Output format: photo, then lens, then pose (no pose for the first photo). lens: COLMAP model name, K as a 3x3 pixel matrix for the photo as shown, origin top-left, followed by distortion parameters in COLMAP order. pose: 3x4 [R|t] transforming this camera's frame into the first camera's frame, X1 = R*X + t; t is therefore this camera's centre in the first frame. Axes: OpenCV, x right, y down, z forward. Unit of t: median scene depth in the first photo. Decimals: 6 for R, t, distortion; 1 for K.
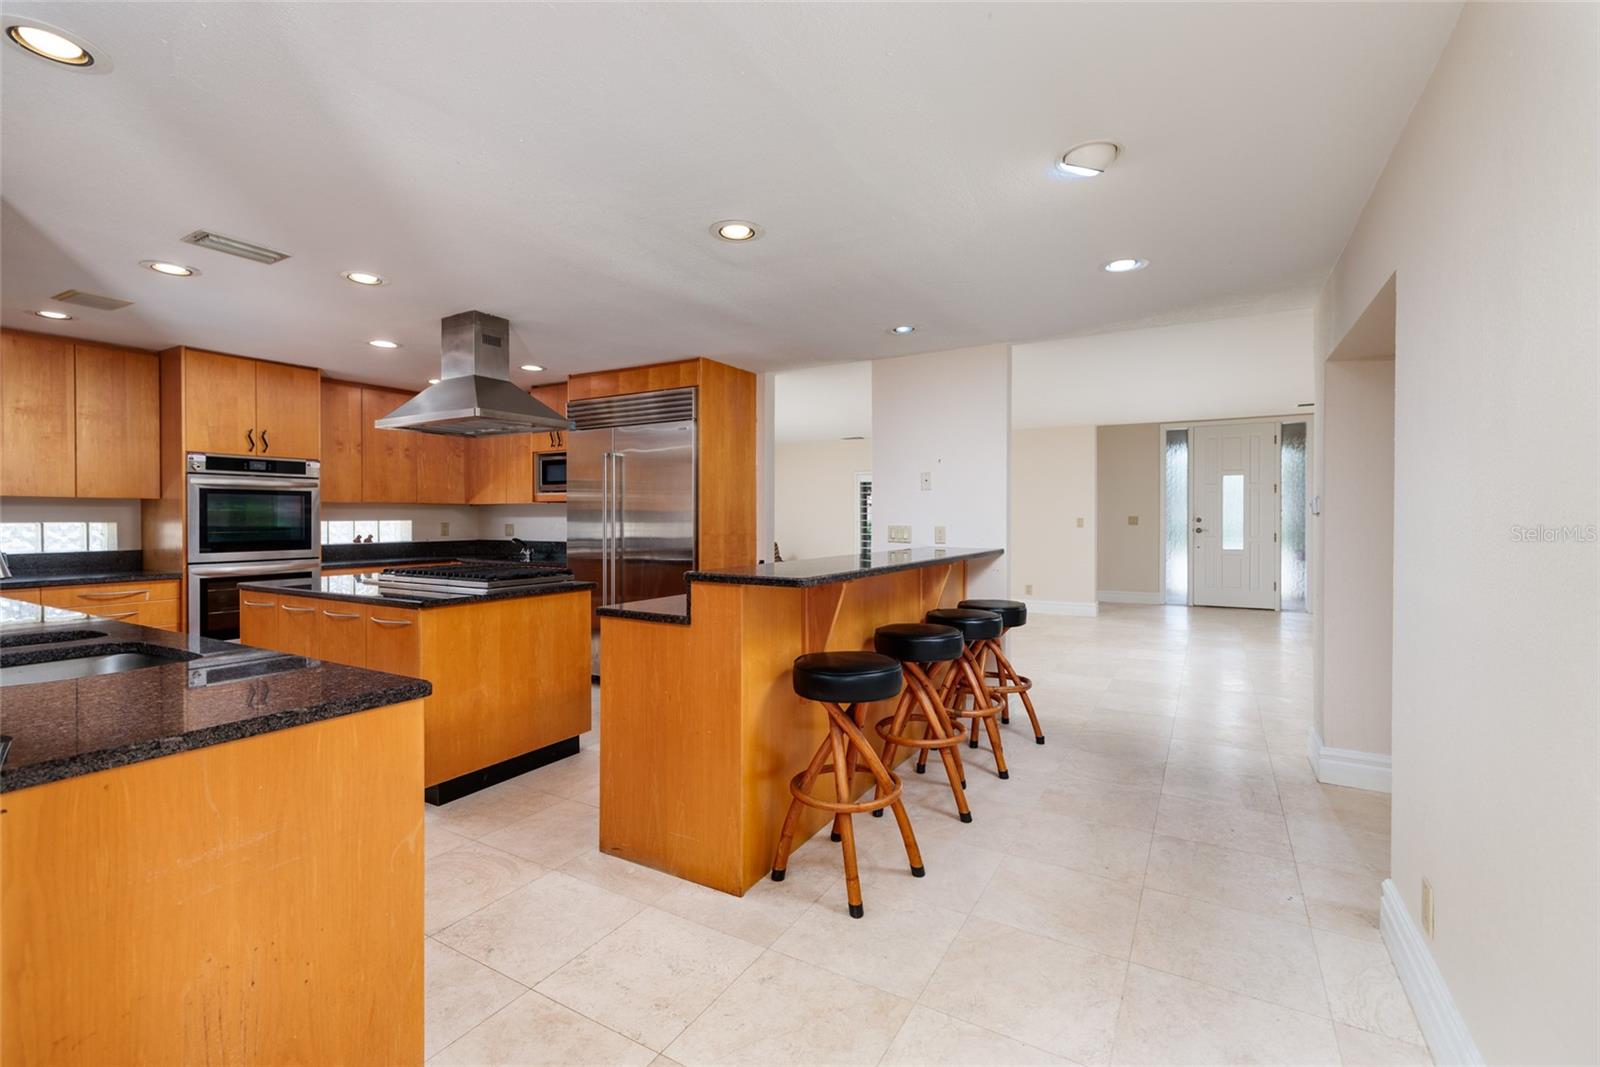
lens RADIAL K [[689.4, 0, 799.9], [0, 689.4, 522.4], [0, 0, 1]] dist [0.003906, 0.000286]
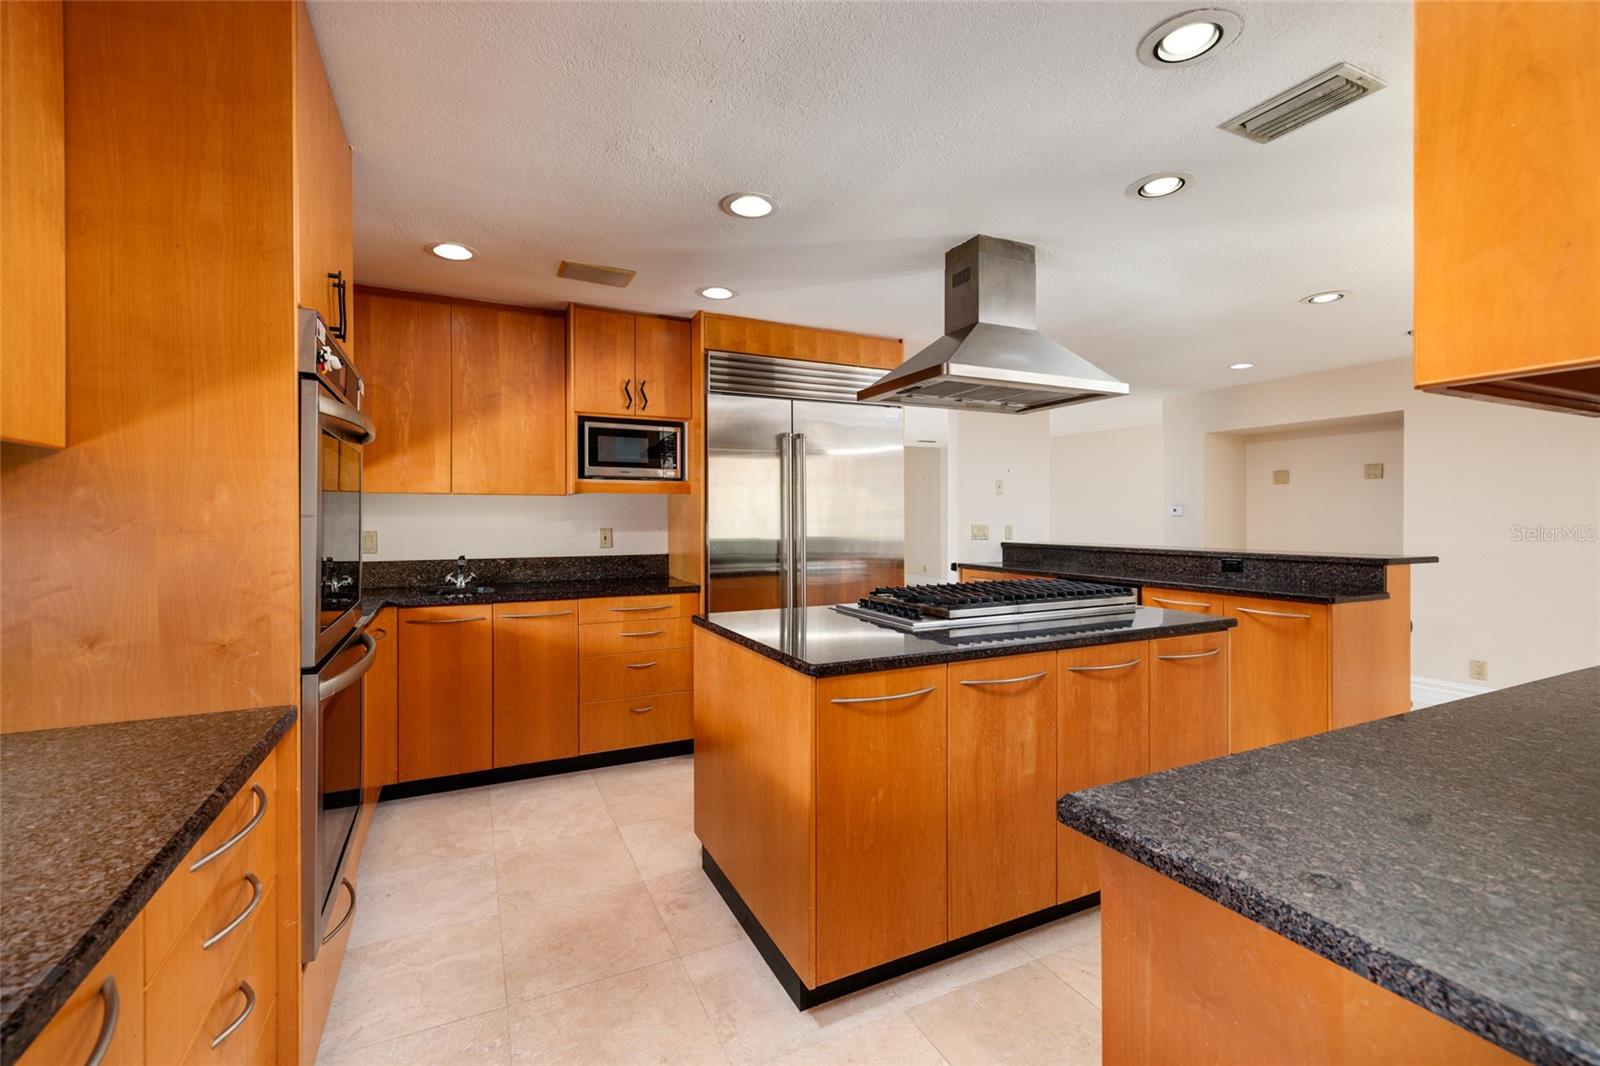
lens RADIAL K [[689.4, 0, 799.9], [0, 689.4, 521.9], [0, 0, 1]] dist [0.003906, 0.000286]
pose [[0.554900, -0.006300, 0.831893, -0.929106], [0.007683, 0.999967, 0.002447, -0.004666], [-0.831882, 0.005033, 0.554930, 0.586618]]
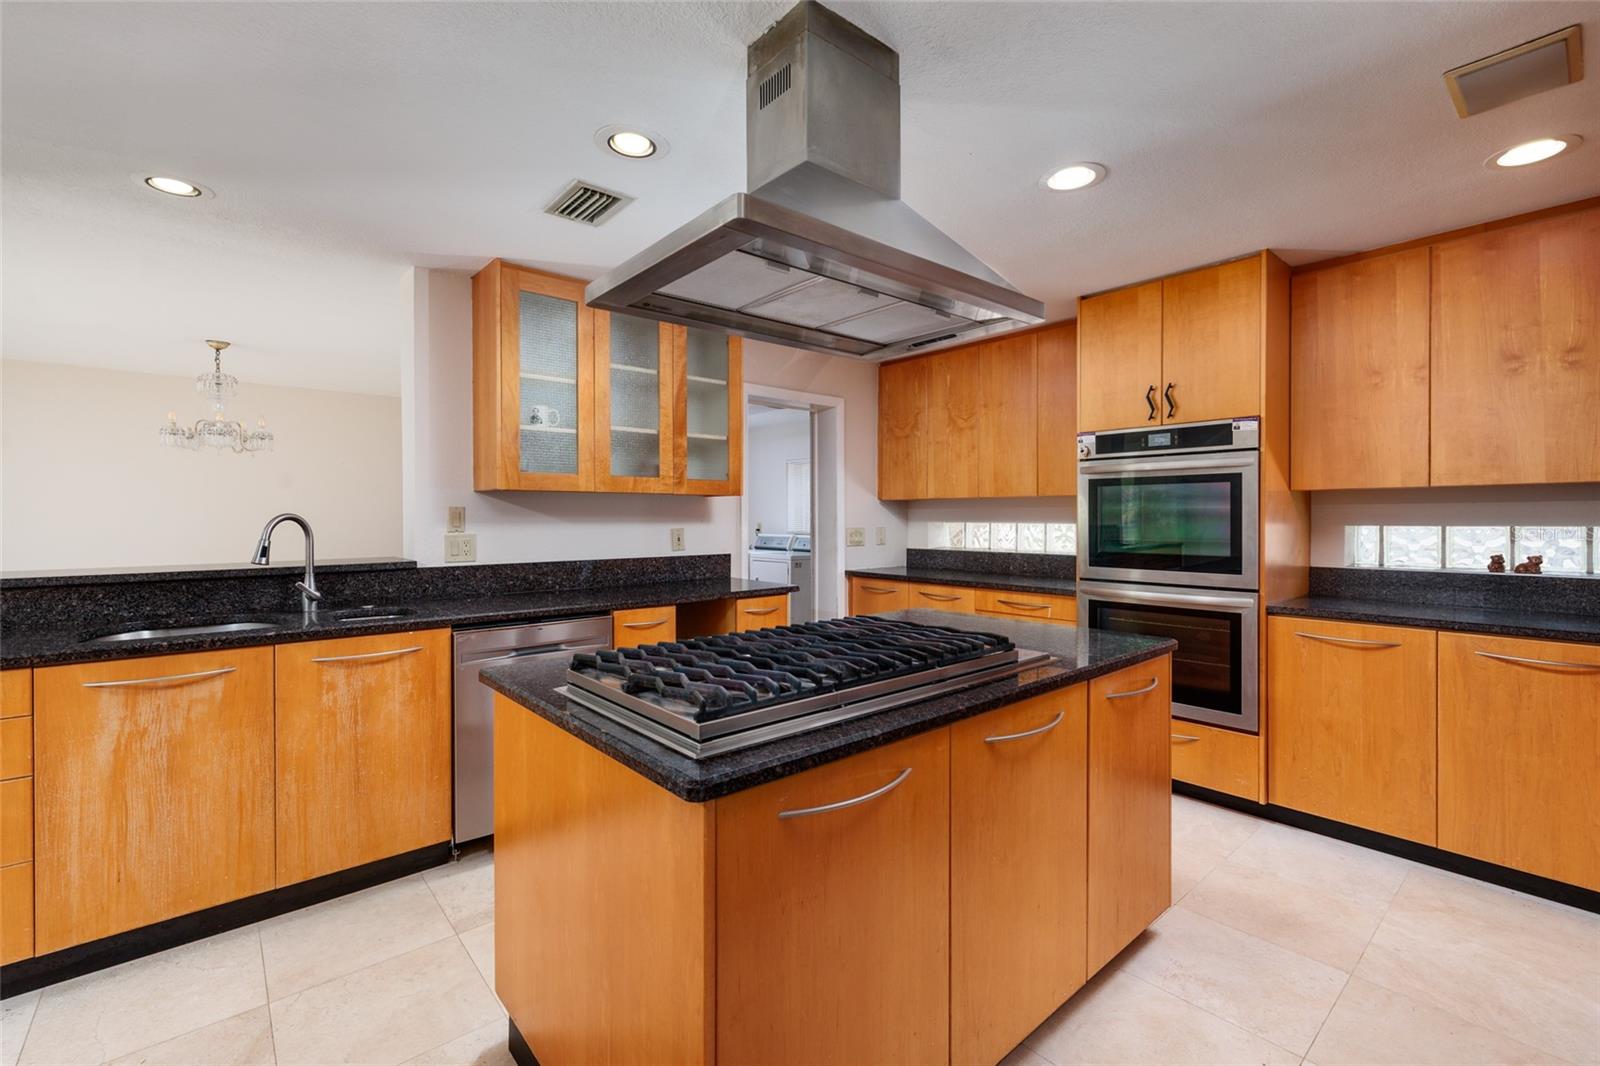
lens RADIAL K [[689.4, 0, 799.9], [0, 689.4, 521.9], [0, 0, 1]] dist [0.003906, 0.000286]
pose [[-0.328880, 0.009166, -0.944327, -0.050296], [-0.003235, 0.999936, 0.010833, -0.009730], [0.944366, 0.006618, -0.328830, 0.871624]]
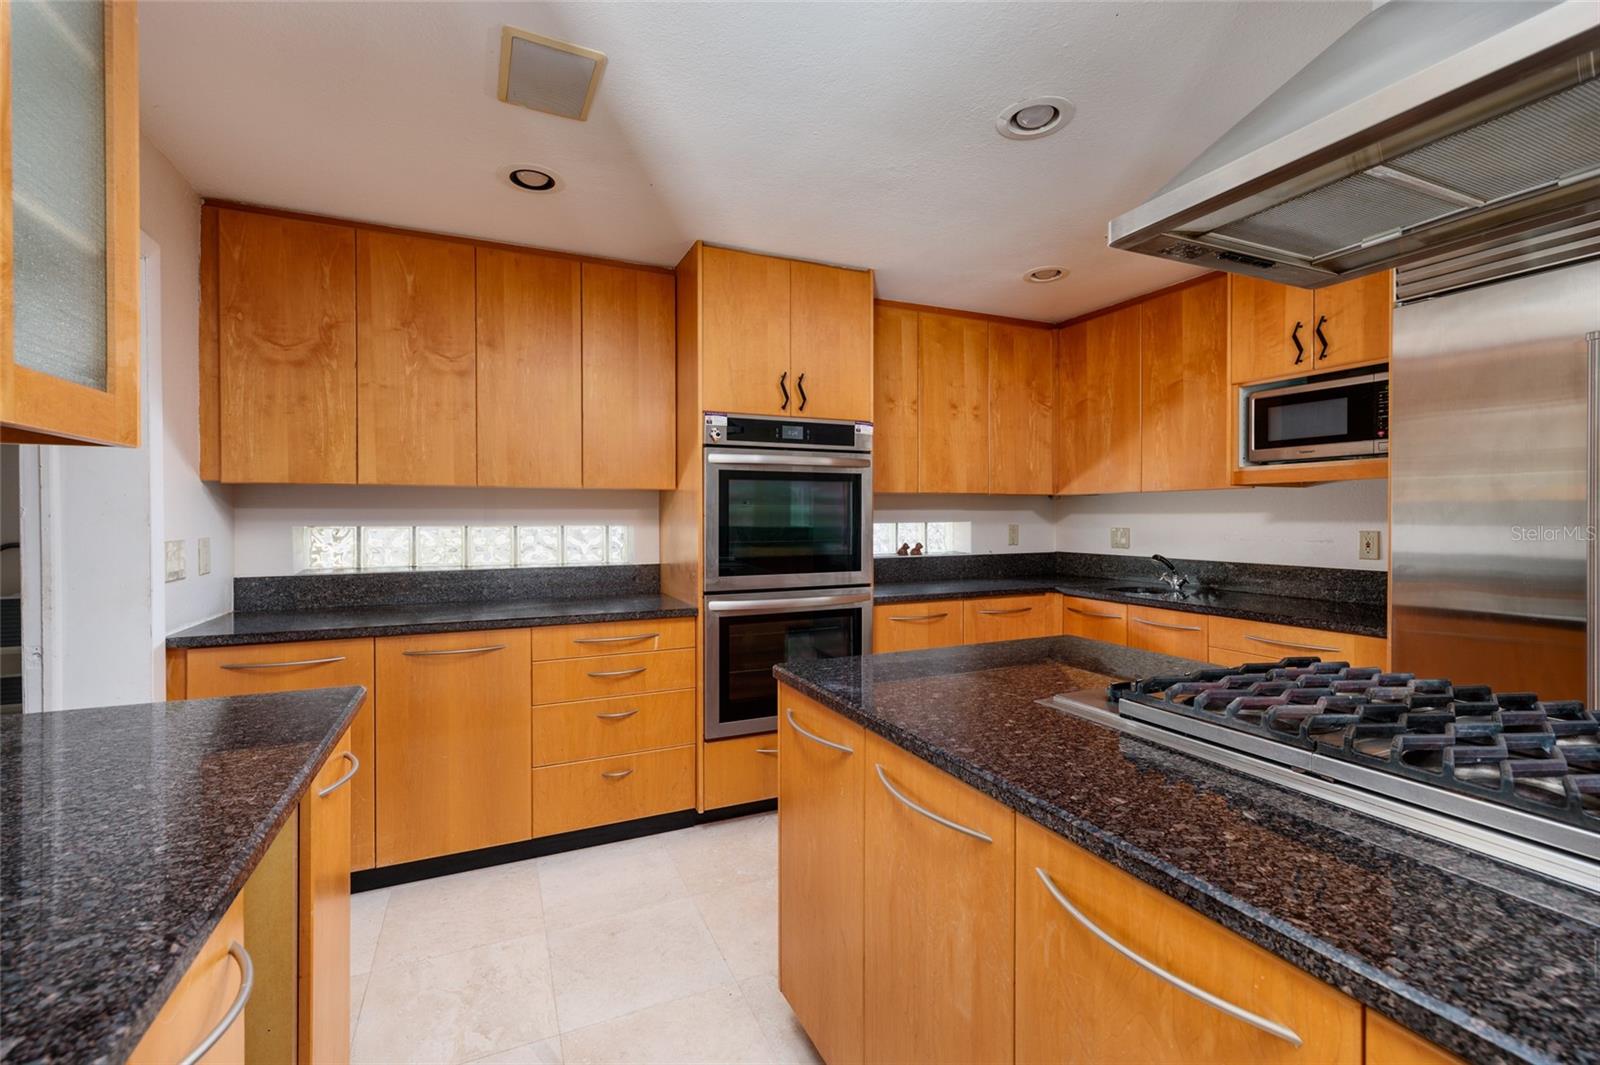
lens RADIAL K [[689.4, 0, 799.9], [0, 689.4, 521.4], [0, 0, 1]] dist [0.003906, 0.000286]
pose [[0.815320, 0.002248, -0.579006, -0.417456], [-0.001832, 0.999997, 0.001303, -0.004560], [0.579008, -0.000001, 0.815322, 0.496753]]
